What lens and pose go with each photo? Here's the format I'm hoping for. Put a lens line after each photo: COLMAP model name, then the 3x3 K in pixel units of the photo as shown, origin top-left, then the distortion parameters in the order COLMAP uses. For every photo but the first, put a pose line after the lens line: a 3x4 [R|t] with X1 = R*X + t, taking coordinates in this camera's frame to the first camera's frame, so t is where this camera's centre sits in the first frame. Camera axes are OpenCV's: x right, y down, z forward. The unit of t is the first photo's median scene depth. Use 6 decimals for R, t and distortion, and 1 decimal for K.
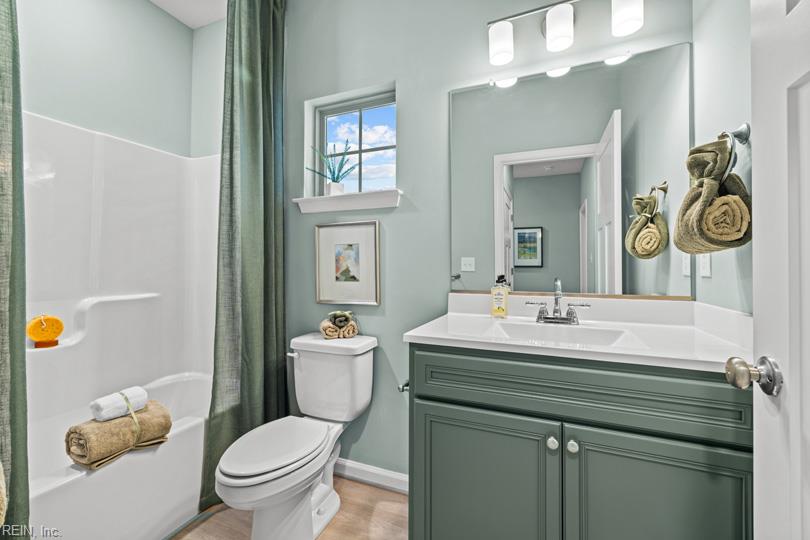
lens RADIAL K [[334.7, 0, 399.6], [0, 334.7, 266.2], [0, 0, 1]] dist [-0.001378, 0.000122]
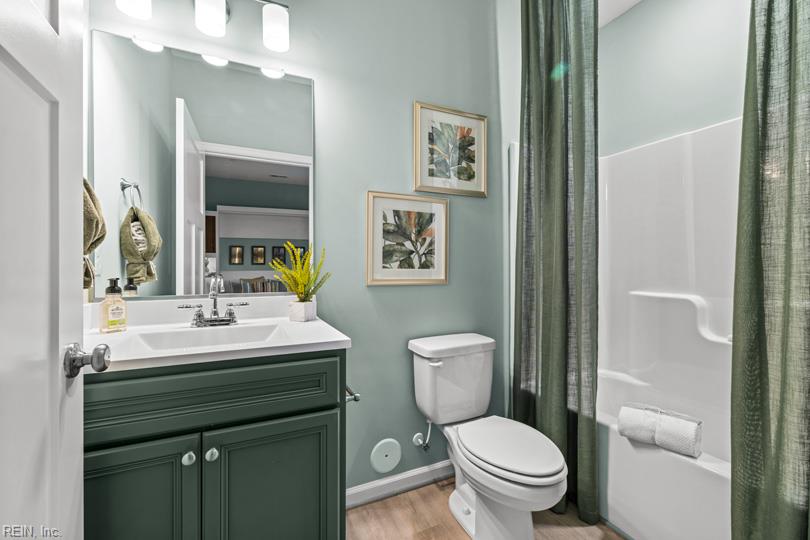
lens RADIAL K [[334.7, 0, 399.6], [0, 334.7, 266.2], [0, 0, 1]] dist [-0.001378, 0.000122]
pose [[0.676310, 0.003406, 0.736609, 0.137369], [-0.004327, 0.999990, -0.000652, 0.000565], [-0.736604, -0.002746, 0.676319, -0.027589]]
